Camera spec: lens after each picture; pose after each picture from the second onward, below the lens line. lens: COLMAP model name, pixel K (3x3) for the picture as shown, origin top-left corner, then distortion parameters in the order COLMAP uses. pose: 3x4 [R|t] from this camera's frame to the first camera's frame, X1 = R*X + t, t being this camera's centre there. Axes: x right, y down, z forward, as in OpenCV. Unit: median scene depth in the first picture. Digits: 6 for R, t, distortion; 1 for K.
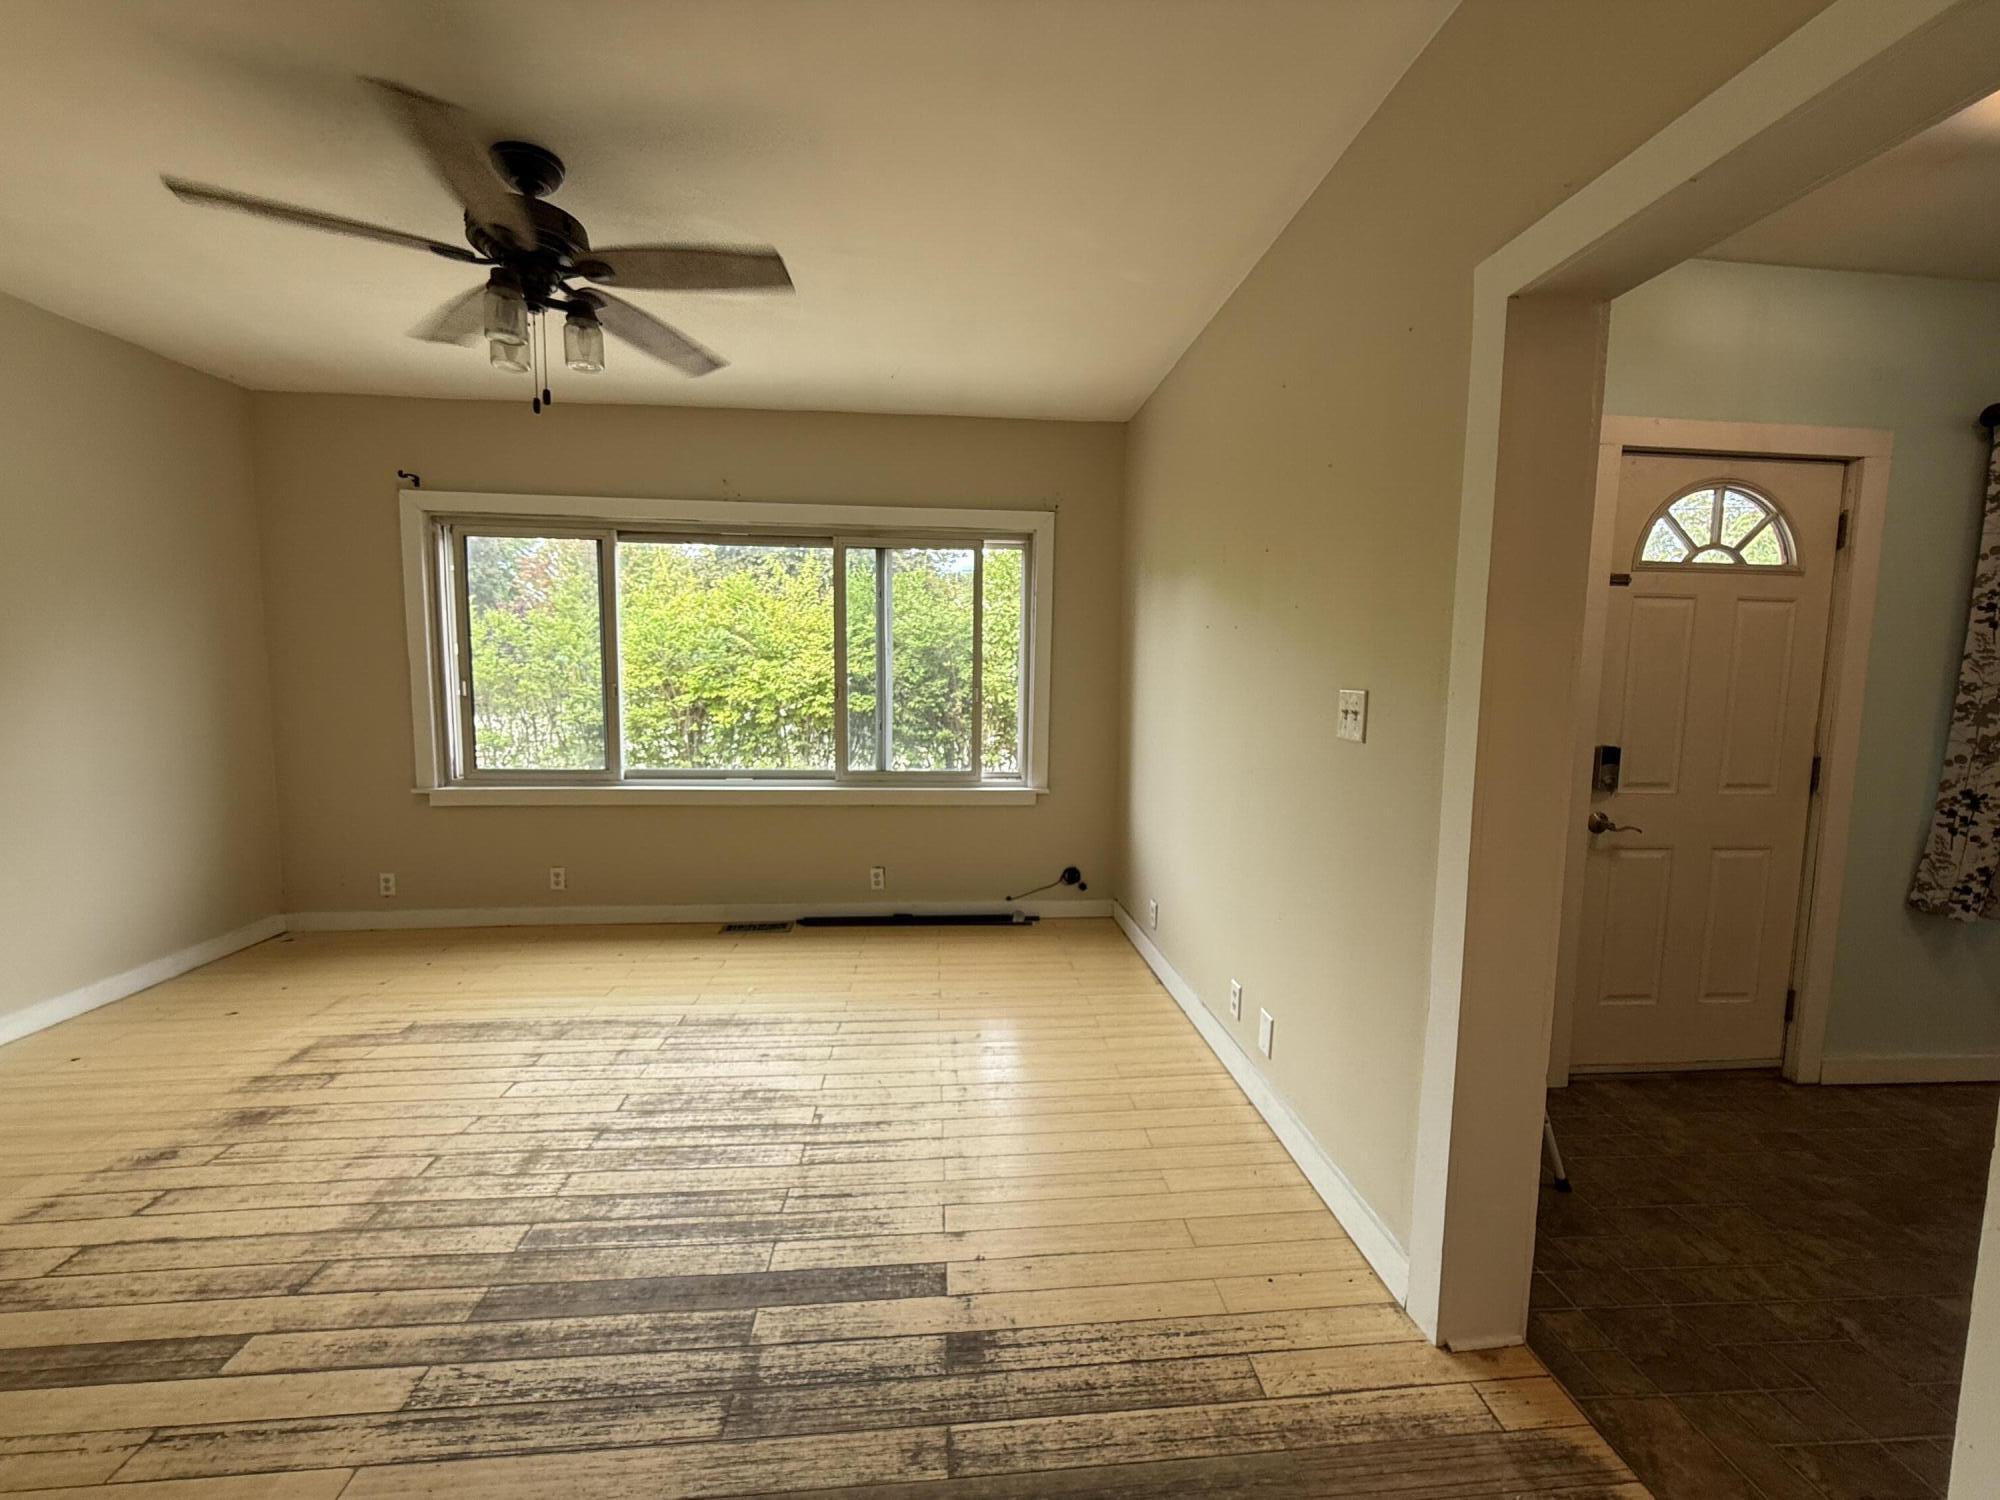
lens RADIAL K [[796.1, 0, 1002.6], [0, 796.1, 755.1], [0, 0, 1]] dist [-0.000389, 0.000887]
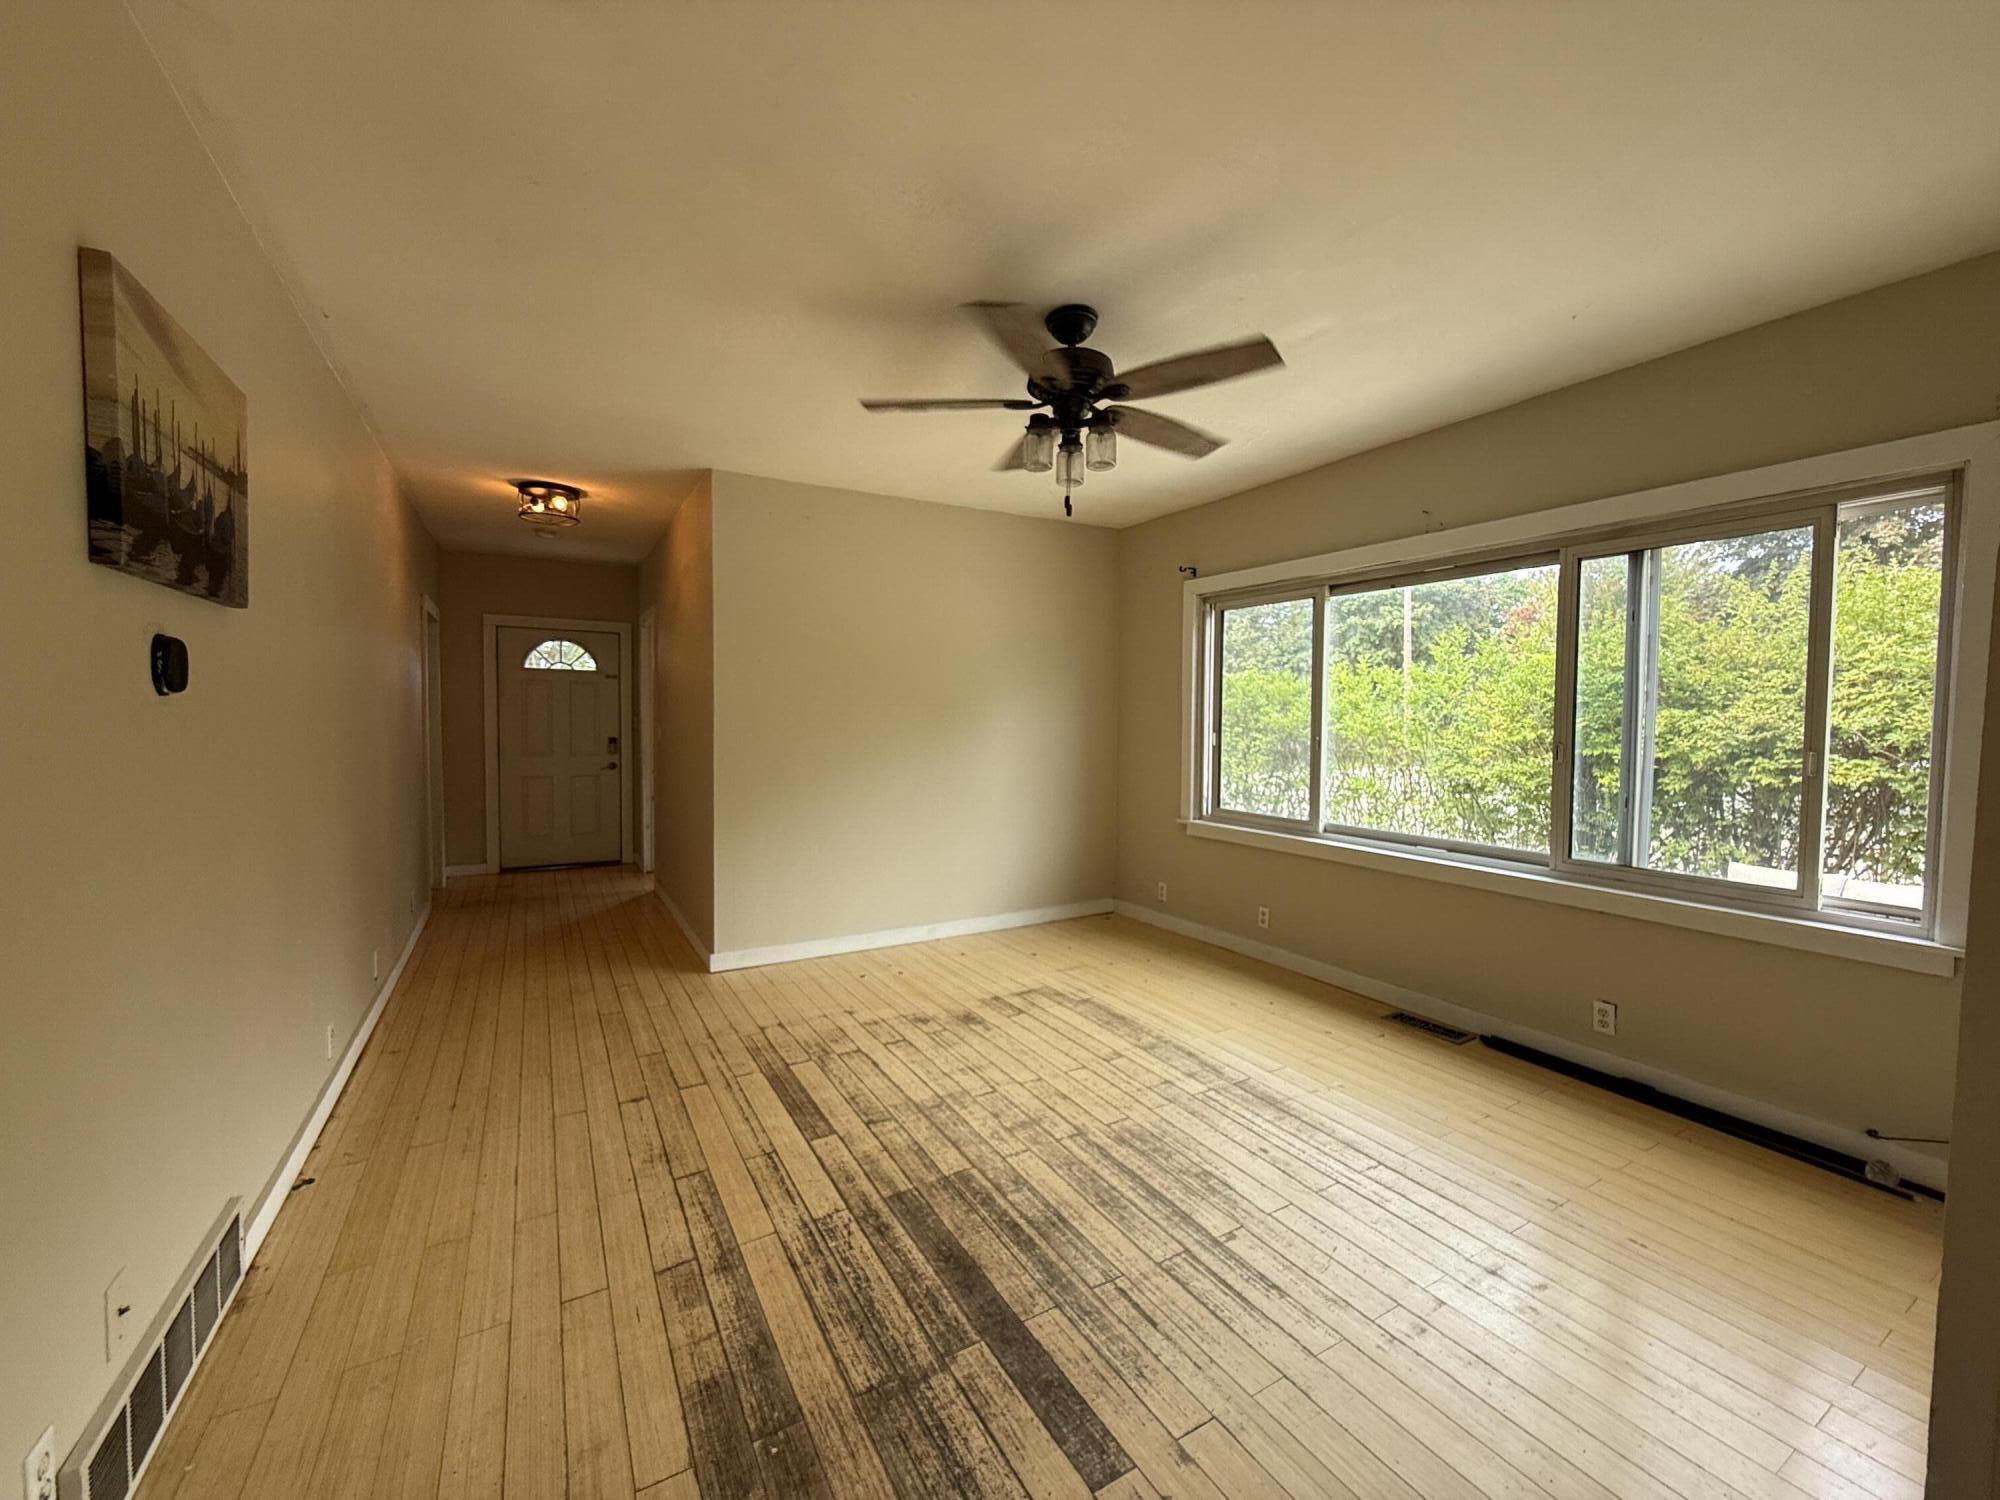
lens RADIAL K [[796.1, 0, 1009.4], [0, 796.1, 751.3], [0, 0, 1]] dist [-0.000389, 0.000887]
pose [[0.435343, 0.030860, -0.899736, 0.418434], [-0.093088, 0.995598, -0.010893, -0.039448], [0.895439, 0.088497, 0.436299, 0.350908]]
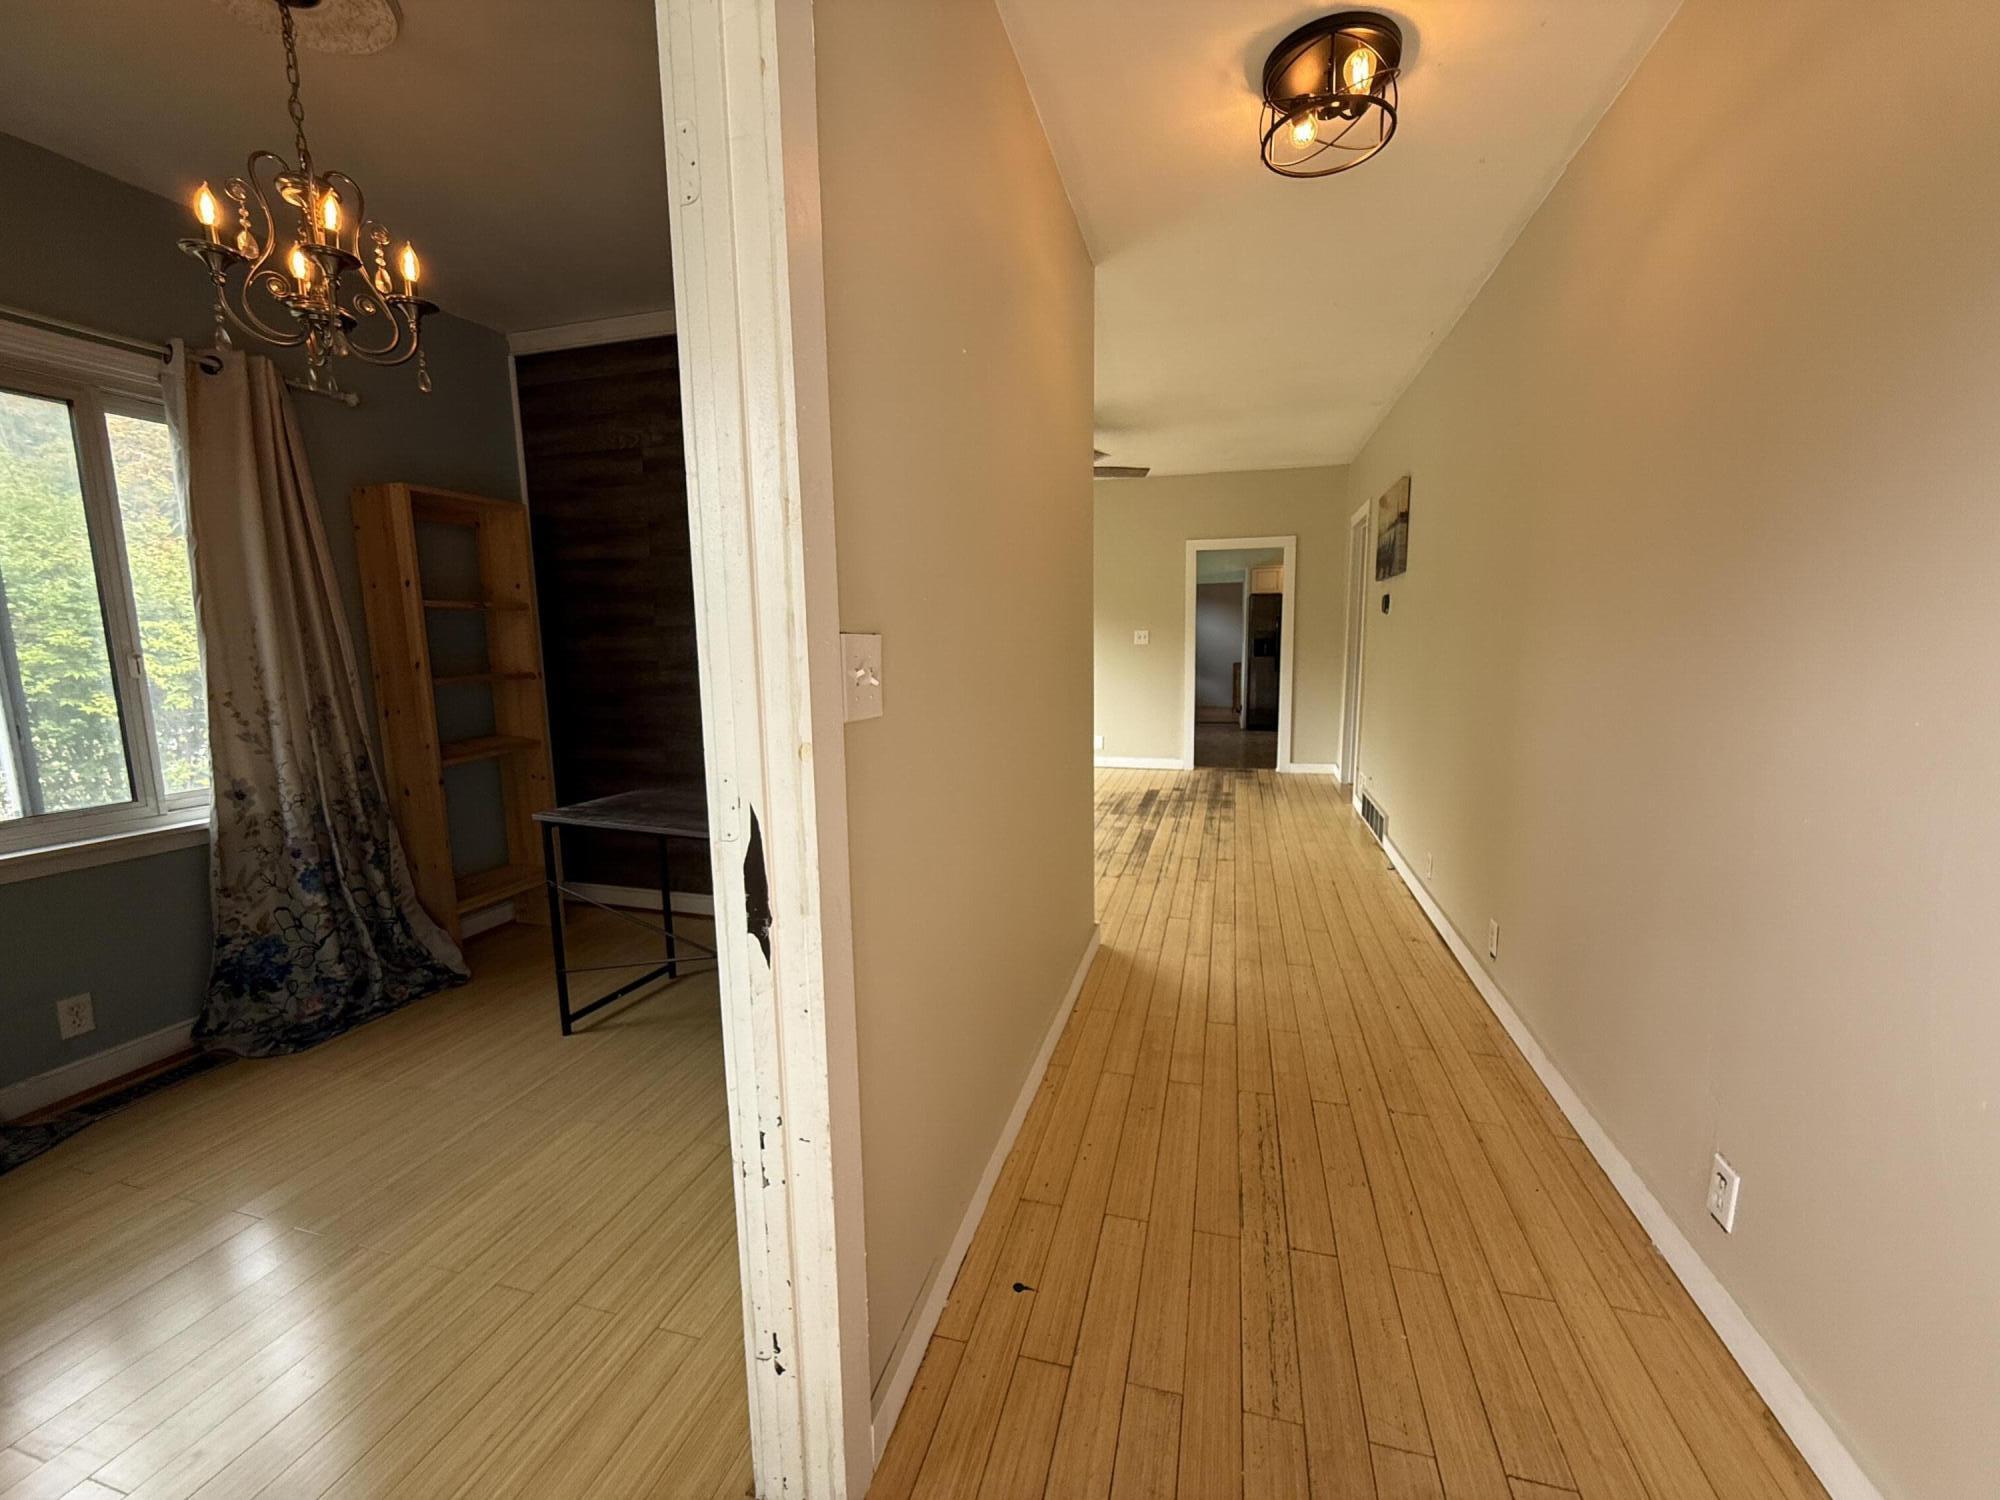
lens RADIAL K [[796.1, 0, 1009.2], [0, 796.1, 744.1], [0, 0, 1]] dist [-0.000389, 0.000887]
pose [[0.351516, -0.139727, 0.925696, -2.685502], [0.103968, 0.988509, 0.109728, -0.025535], [-0.930391, 0.057671, 0.362004, 0.194181]]
